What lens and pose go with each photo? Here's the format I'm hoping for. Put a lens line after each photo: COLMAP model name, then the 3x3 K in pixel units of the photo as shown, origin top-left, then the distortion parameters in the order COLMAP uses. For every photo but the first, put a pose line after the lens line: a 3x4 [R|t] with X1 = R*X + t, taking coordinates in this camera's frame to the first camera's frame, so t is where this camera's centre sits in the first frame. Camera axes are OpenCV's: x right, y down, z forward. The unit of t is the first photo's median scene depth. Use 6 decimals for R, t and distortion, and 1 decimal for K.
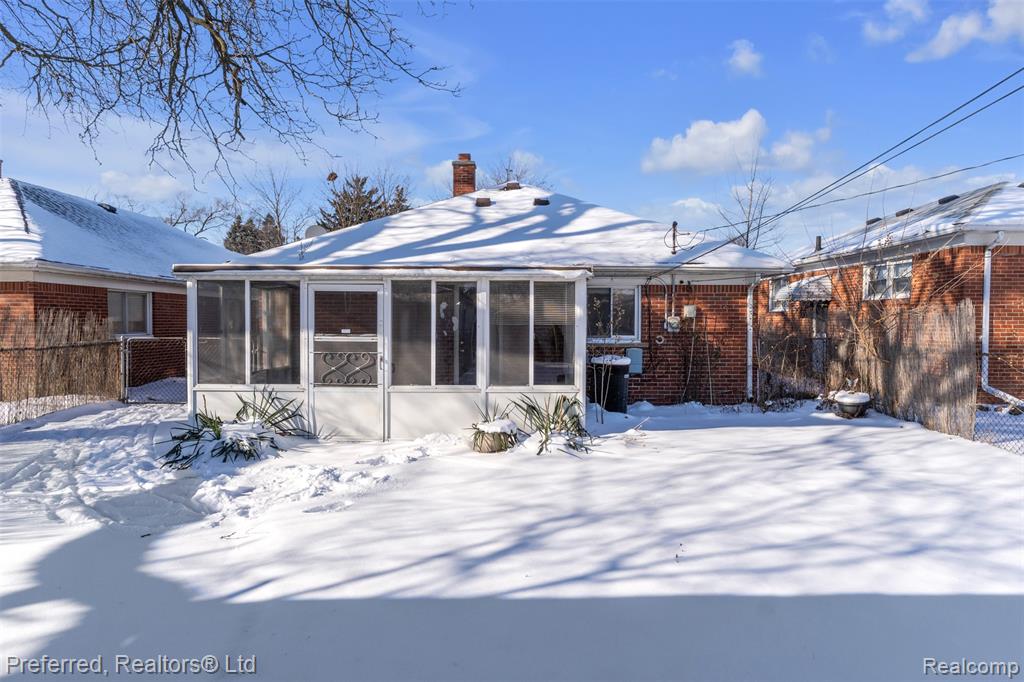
lens RADIAL K [[565.5, 0, 510.7], [0, 565.5, 335.2], [0, 0, 1]] dist [-0.002555, -0.000049]
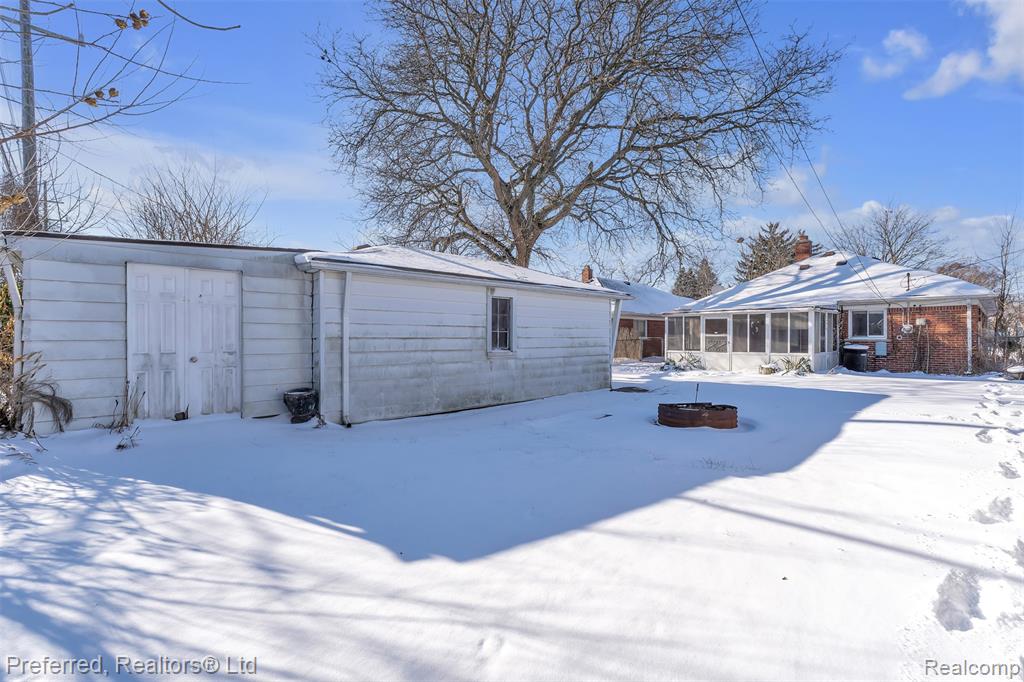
lens RADIAL K [[430.6, 0, 525.9], [0, 430.6, 343.4], [0, 0, 1]] dist [0.000770, 0.000190]
pose [[0.698511, 0.005823, -0.715575, 0.482650], [-0.010865, 0.999938, -0.002469, 0.050234], [0.715517, 0.009499, 0.698531, -0.984082]]
